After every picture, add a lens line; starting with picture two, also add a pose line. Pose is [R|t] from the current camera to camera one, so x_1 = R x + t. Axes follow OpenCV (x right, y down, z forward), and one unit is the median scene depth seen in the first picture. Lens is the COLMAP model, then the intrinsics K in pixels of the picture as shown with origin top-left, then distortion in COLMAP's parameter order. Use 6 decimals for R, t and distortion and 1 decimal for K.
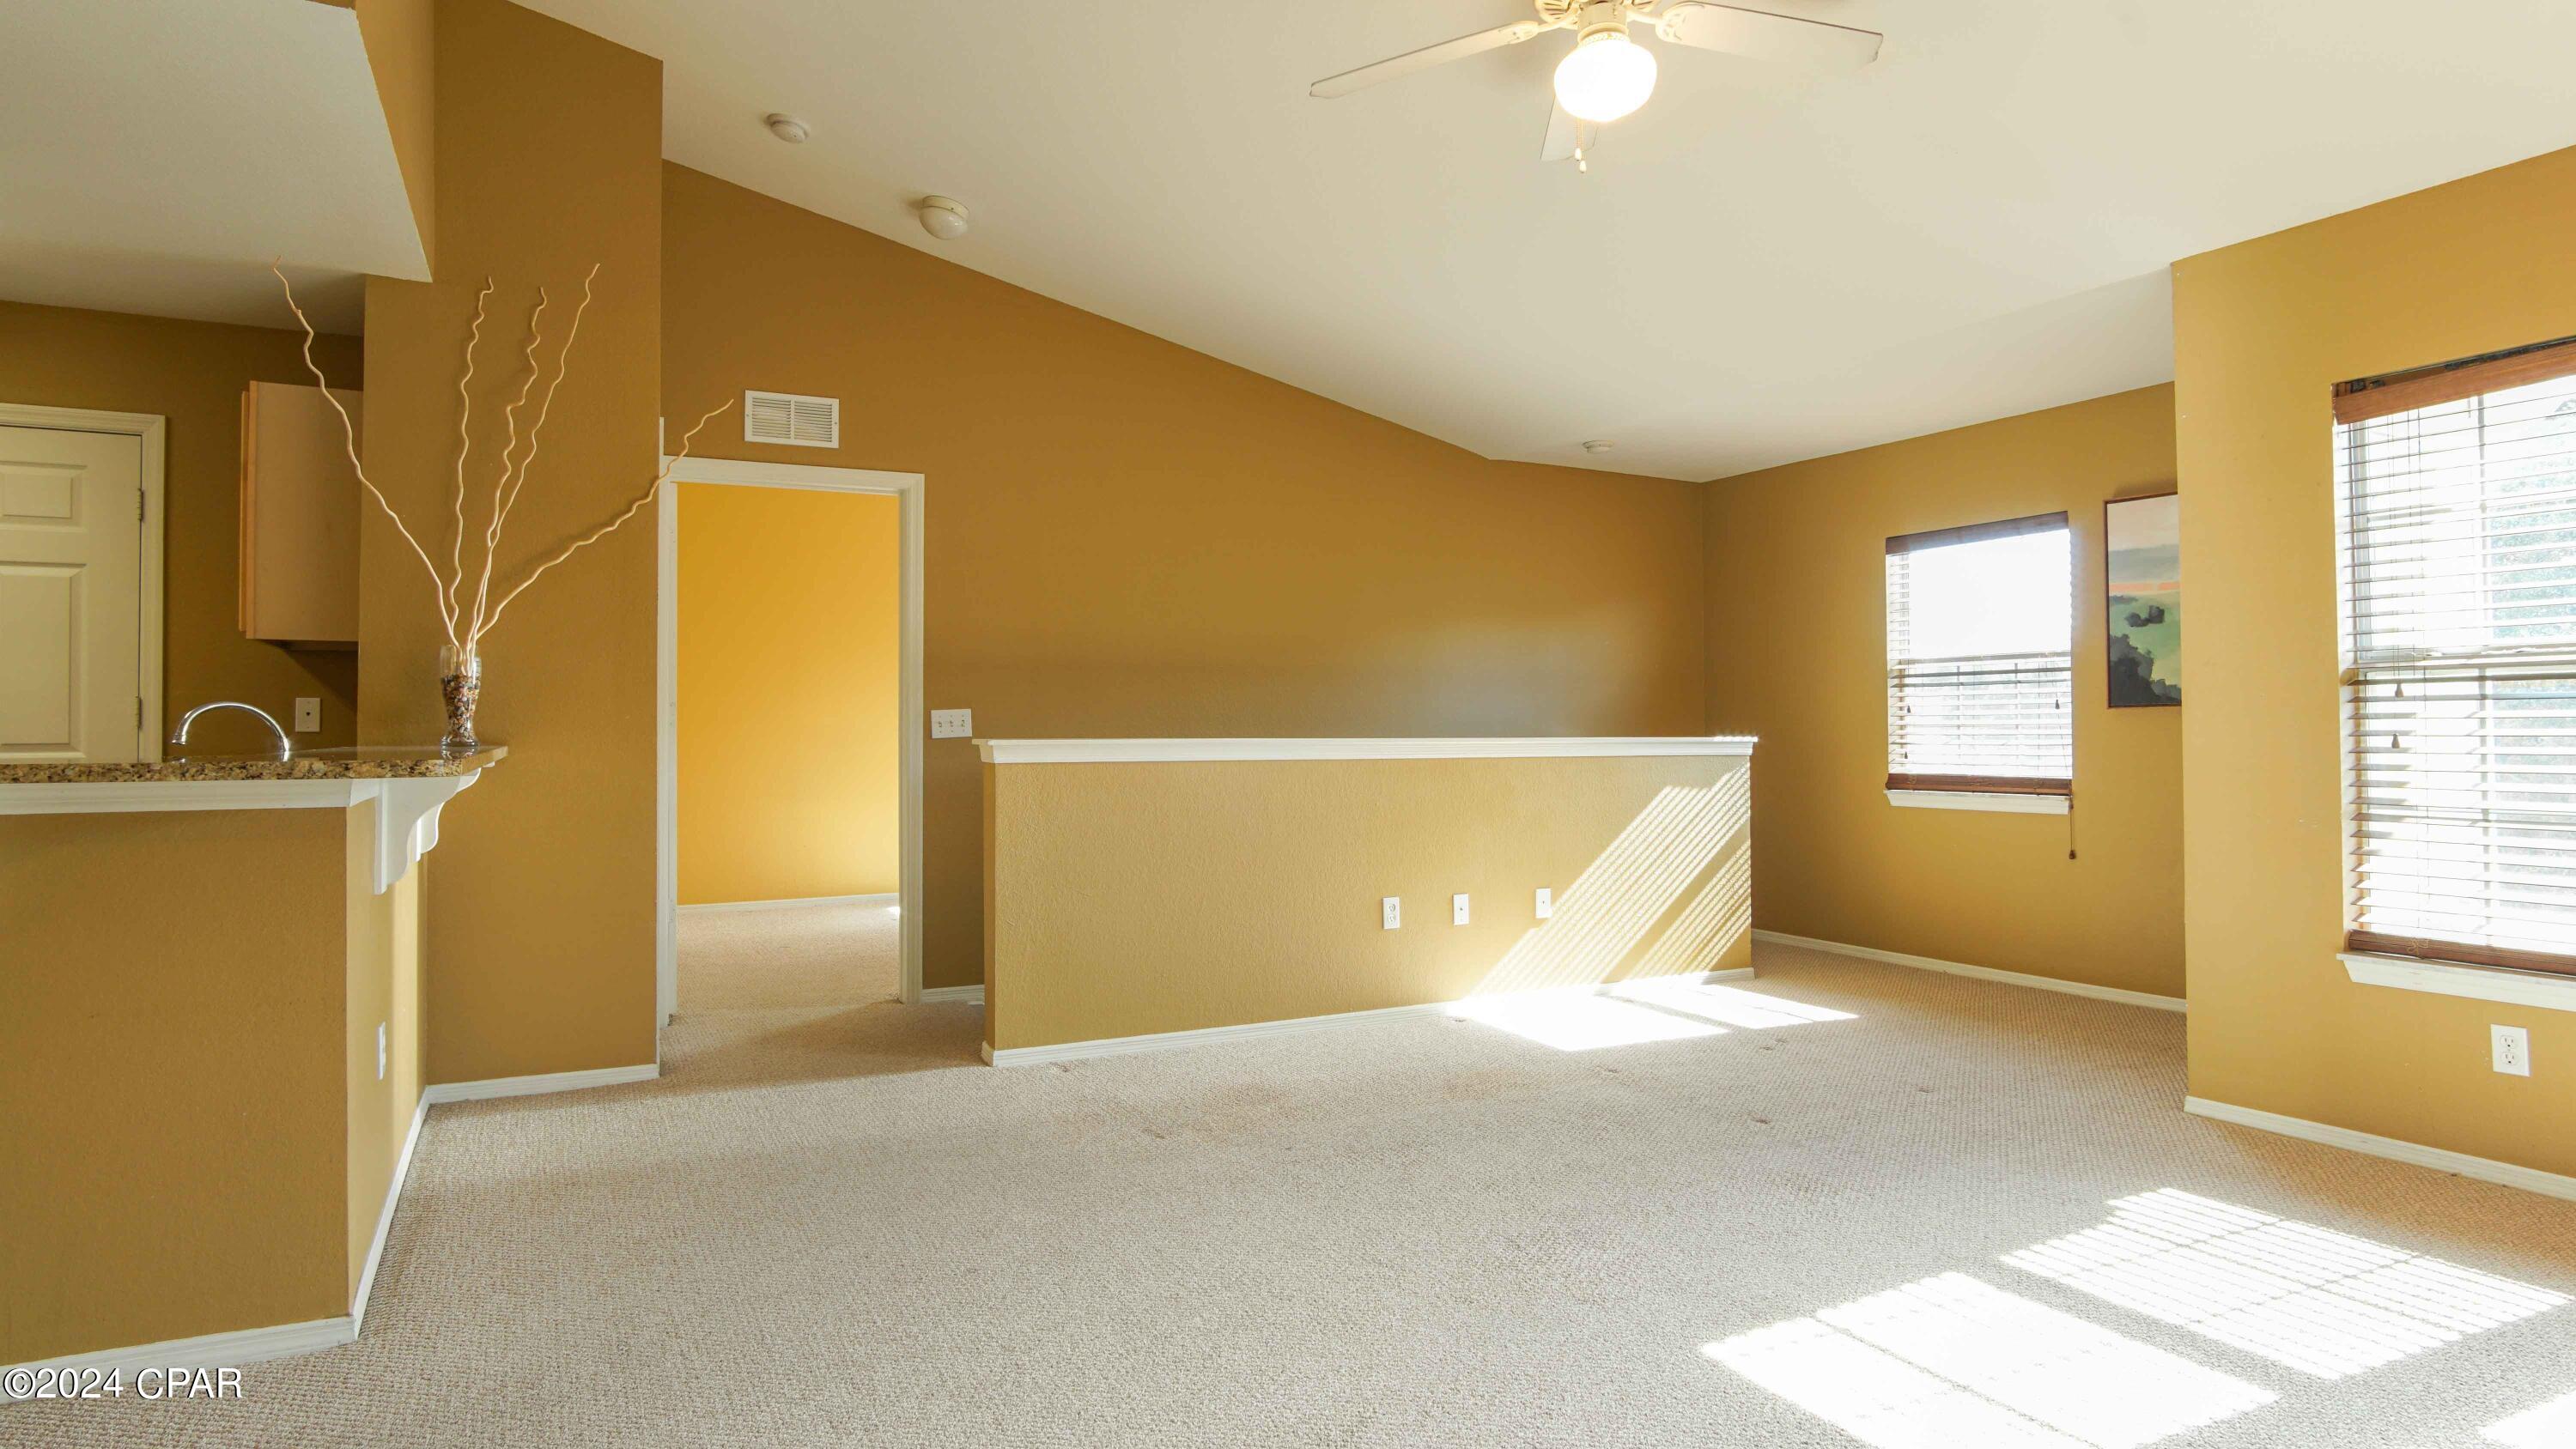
lens RADIAL K [[1437.1, 0, 1292.8], [0, 1437.1, 722.2], [0, 0, 1]] dist [0.001023, 0.002641]
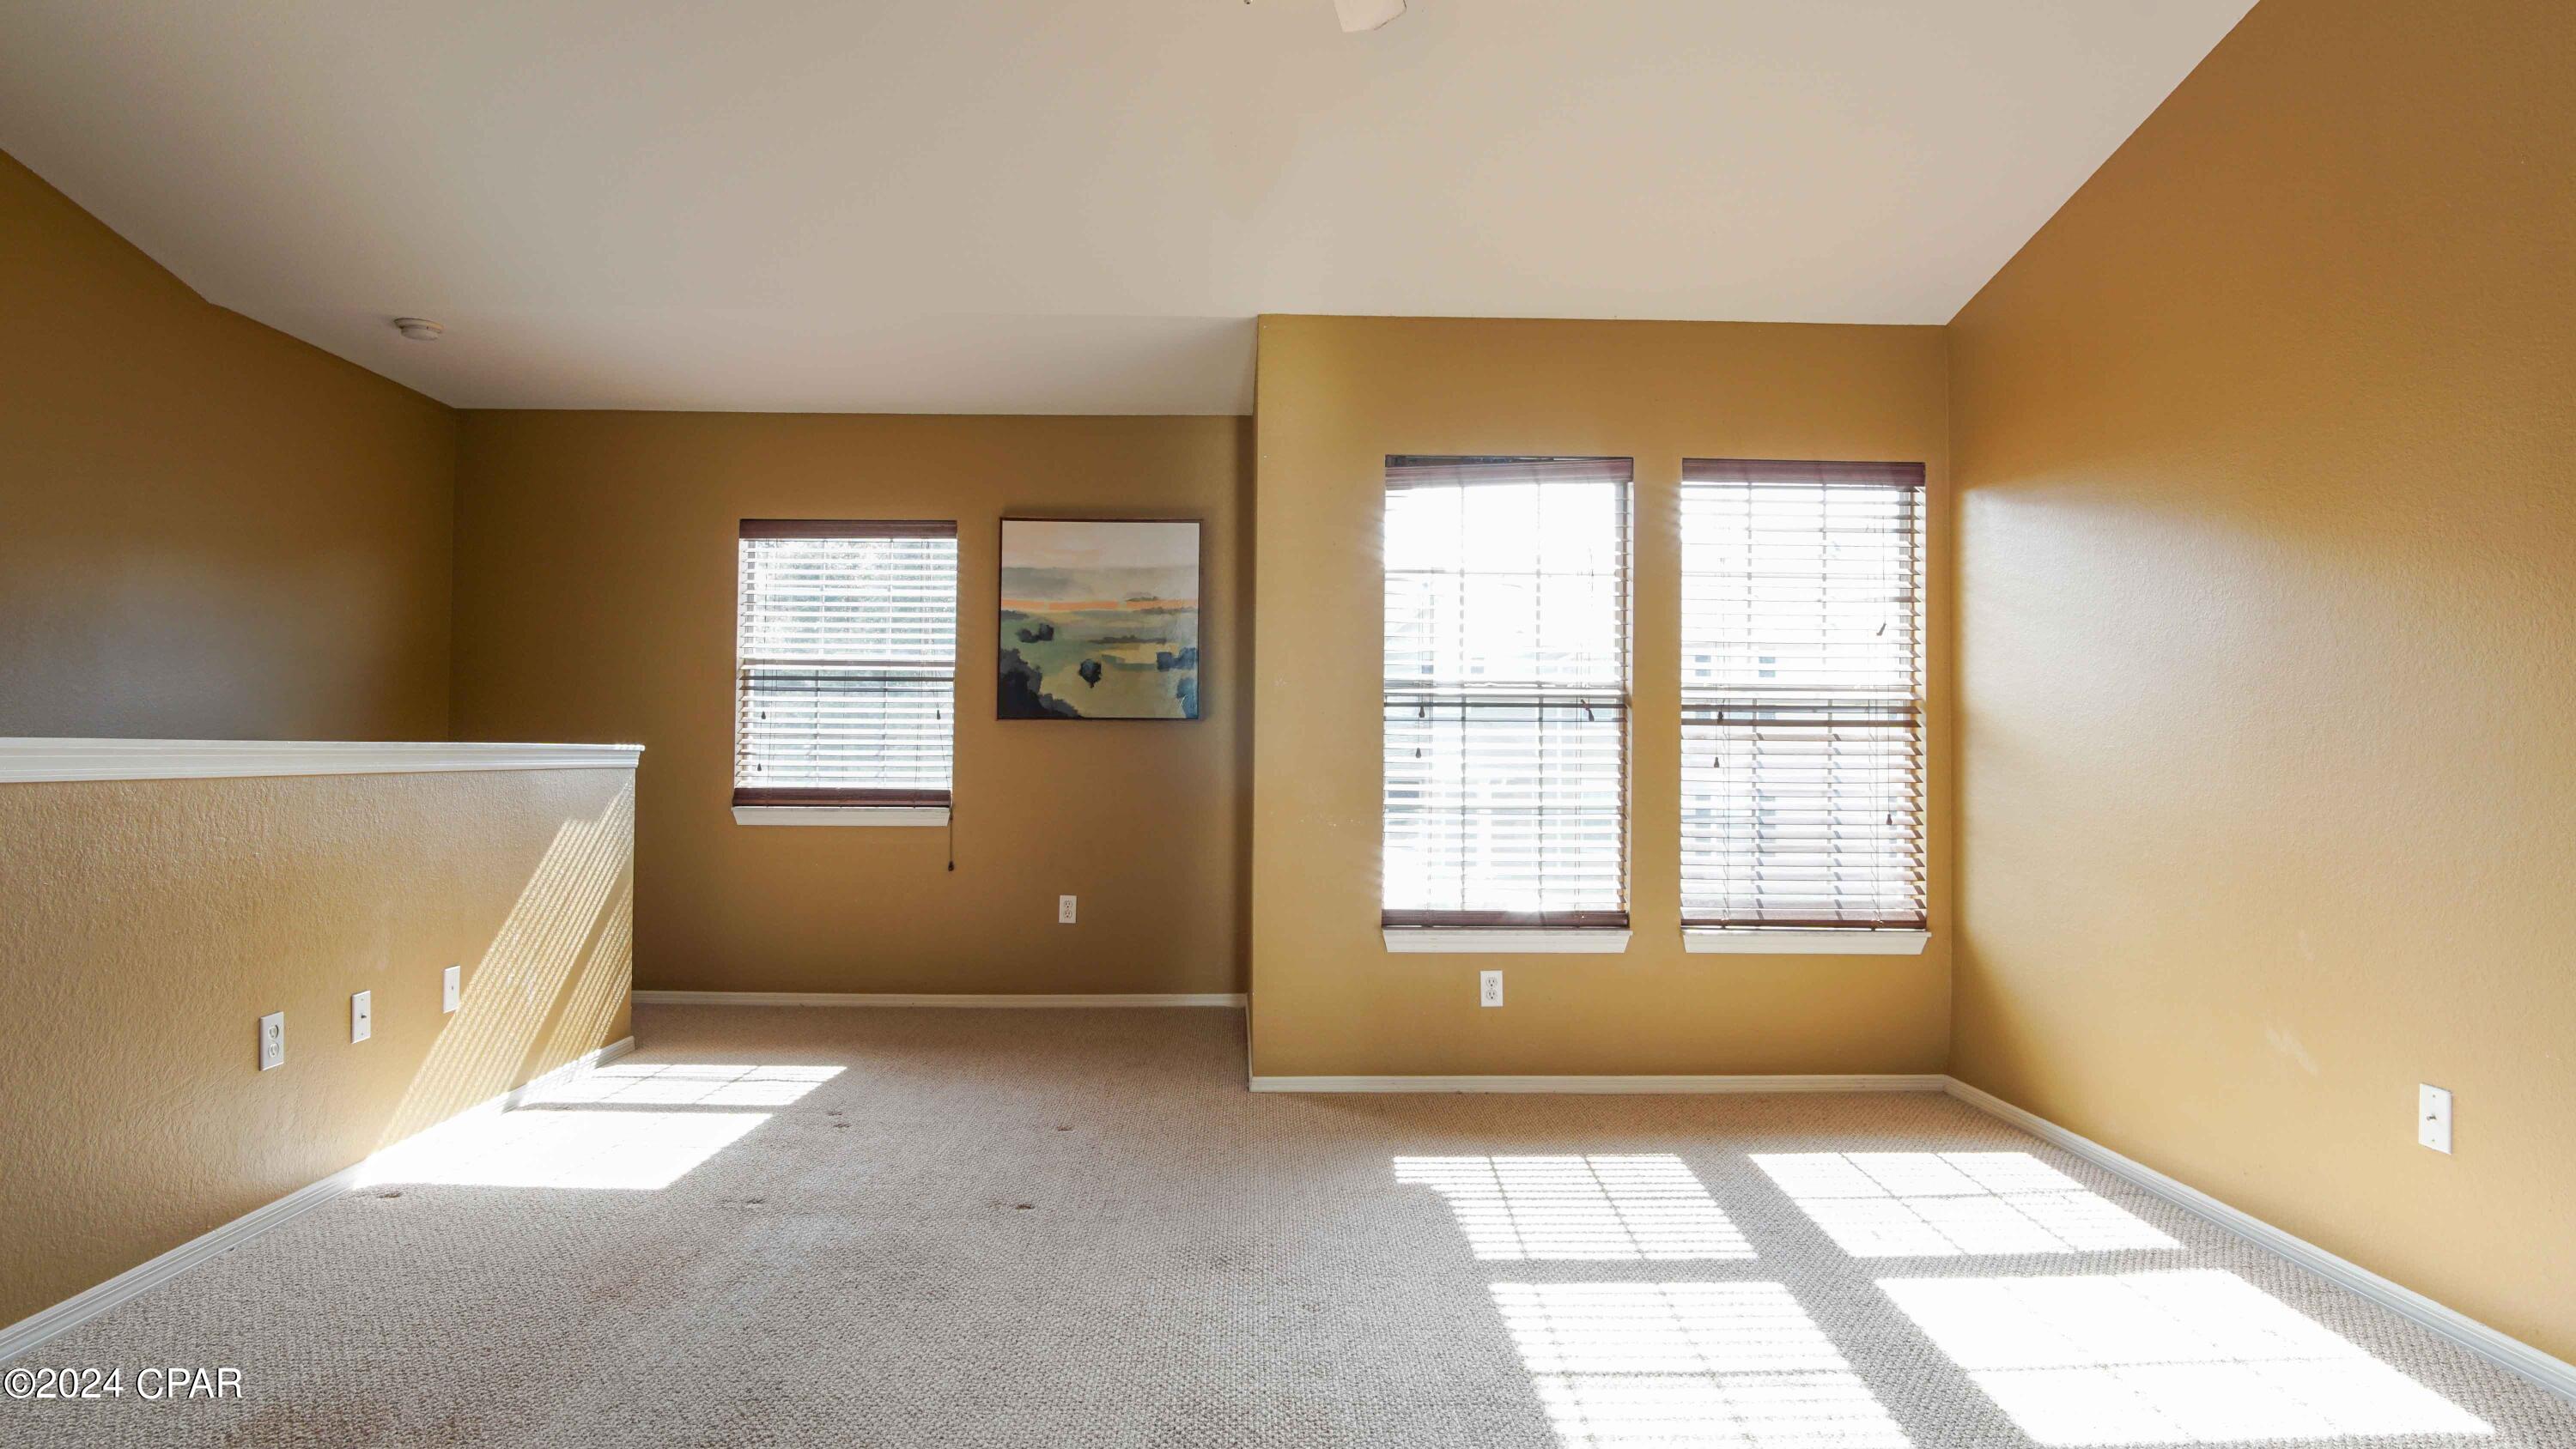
lens RADIAL K [[1448.7, 0, 1377.9], [0, 1448.7, 720.9], [0, 0, 1]] dist [-0.025853, 0.000857]
pose [[0.438150, 0.023079, 0.898606, -0.235990], [-0.015192, 0.999718, -0.018268, 0.005550], [-0.898773, -0.005647, 0.438377, 0.308843]]
